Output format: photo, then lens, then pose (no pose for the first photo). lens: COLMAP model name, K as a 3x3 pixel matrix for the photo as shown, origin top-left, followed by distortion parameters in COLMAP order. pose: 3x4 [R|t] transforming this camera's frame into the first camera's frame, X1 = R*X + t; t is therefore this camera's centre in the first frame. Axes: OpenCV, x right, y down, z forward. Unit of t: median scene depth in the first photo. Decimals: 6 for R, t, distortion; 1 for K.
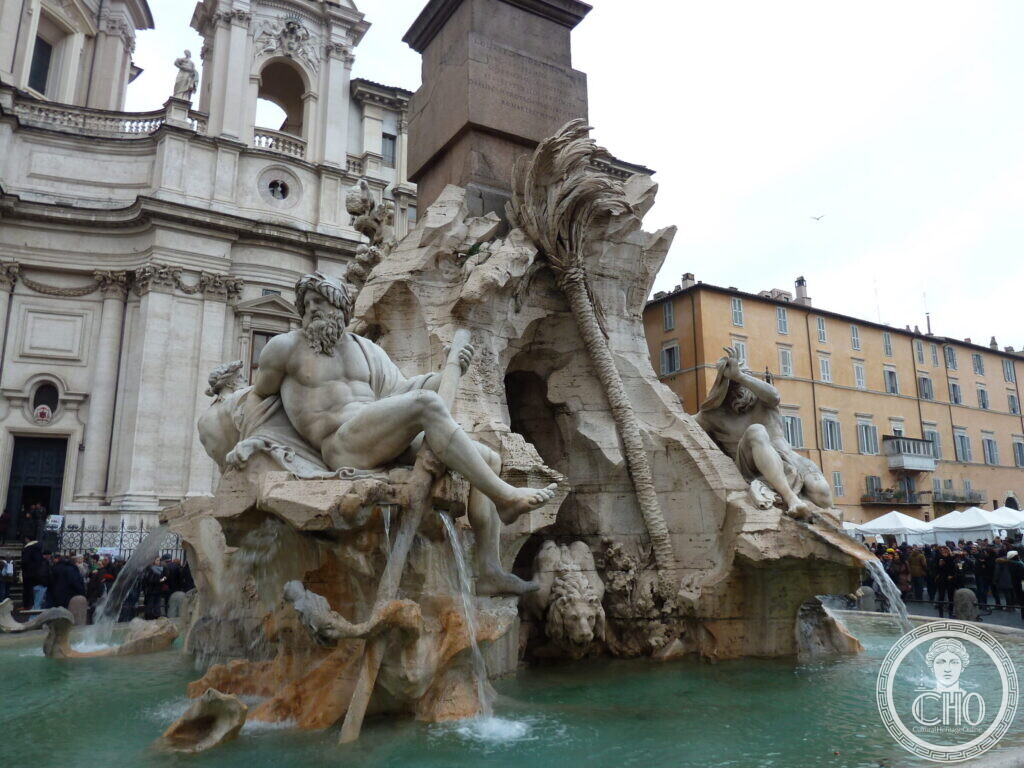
lens RADIAL K [[752.9, 0, 512.0], [0, 752.9, 384.0], [0, 0, 1]] dist [-0.050213, 0.002810]
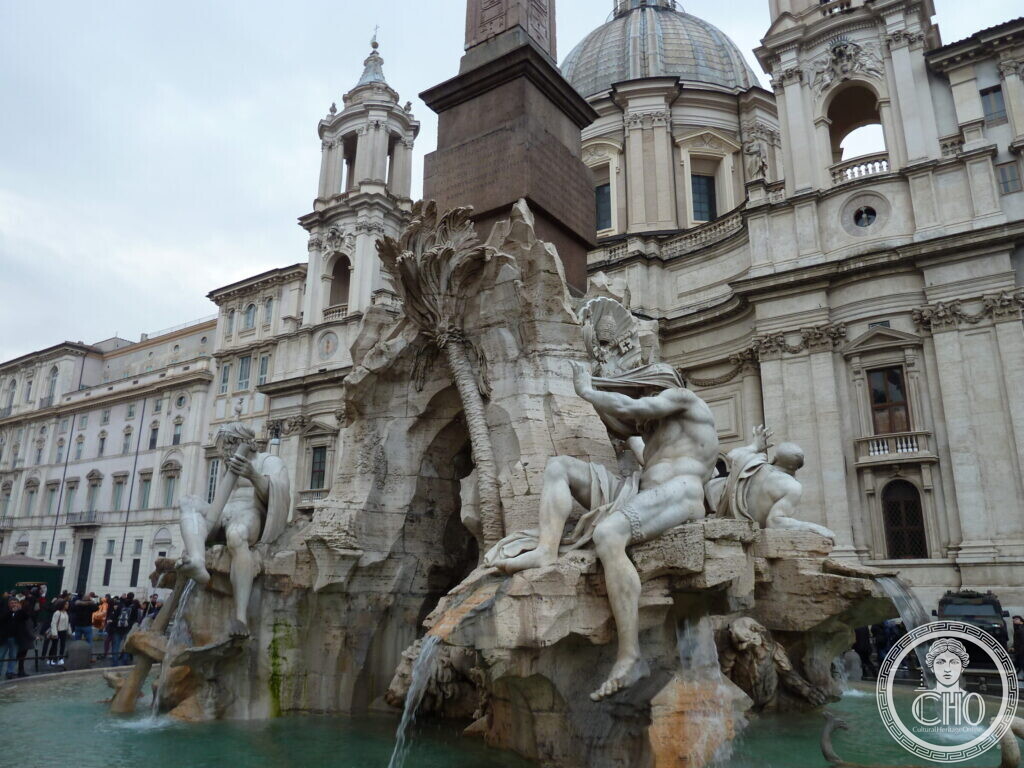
lens RADIAL K [[752.9, 0, 512.0], [0, 752.9, 384.0], [0, 0, 1]] dist [-0.050213, 0.002810]
pose [[0.394413, -0.239009, -0.887307, 0.303999], [0.177156, 0.967247, -0.181796, 0.036712], [0.901695, -0.085489, 0.423837, 0.191328]]
